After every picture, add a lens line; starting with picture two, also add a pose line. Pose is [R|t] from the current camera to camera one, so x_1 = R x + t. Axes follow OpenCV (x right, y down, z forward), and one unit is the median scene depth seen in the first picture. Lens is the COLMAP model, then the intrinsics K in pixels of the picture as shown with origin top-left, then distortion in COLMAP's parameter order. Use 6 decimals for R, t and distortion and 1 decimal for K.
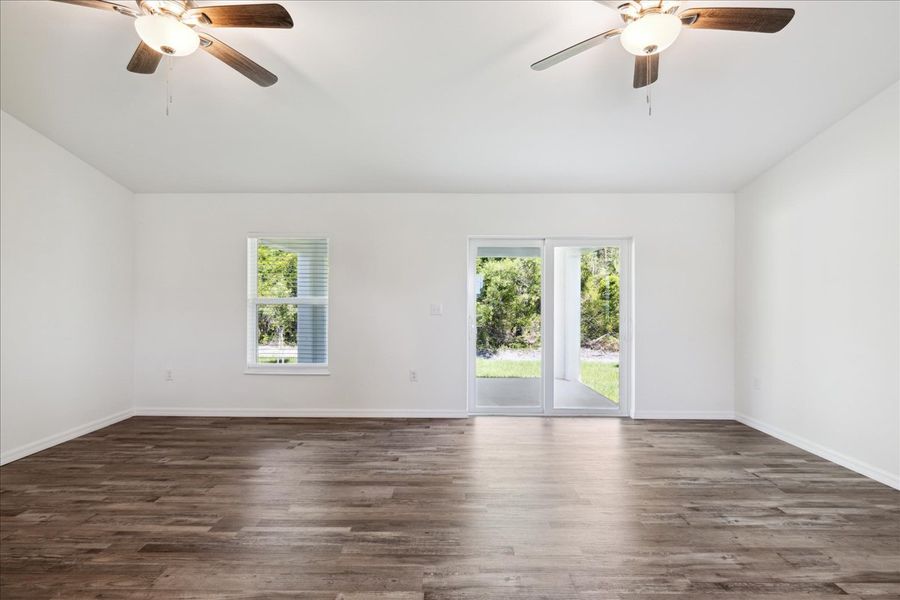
lens RADIAL K [[447.8, 0, 450.0], [0, 447.8, 300.0], [0, 0, 1]] dist [-0.002431, -0.000013]
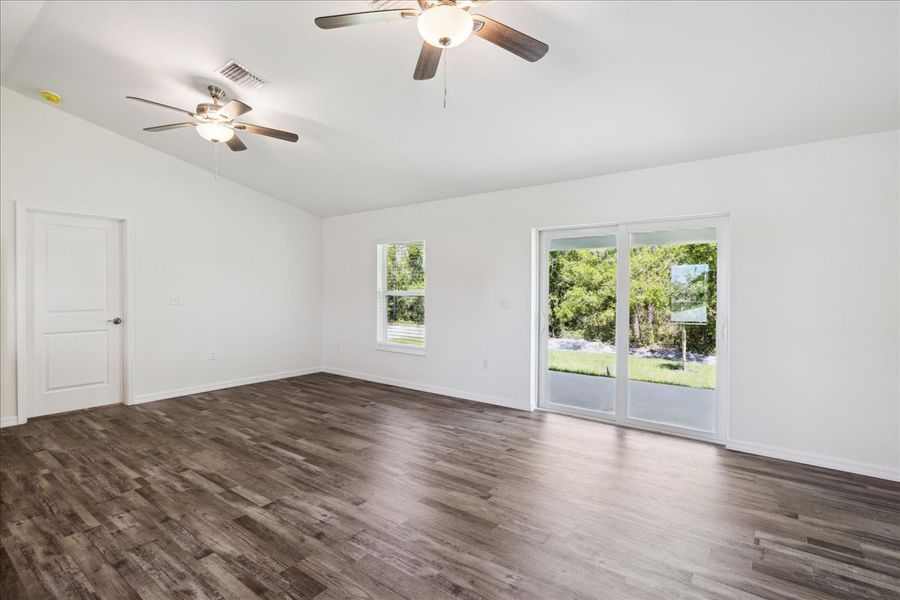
lens RADIAL K [[447.8, 0, 450.0], [0, 447.8, 300.0], [0, 0, 1]] dist [-0.002431, -0.000013]
pose [[0.794944, 0.016128, -0.606468, 0.644718], [-0.008290, 0.999842, 0.015723, -0.000372], [0.606626, -0.007471, 0.794953, 0.124417]]
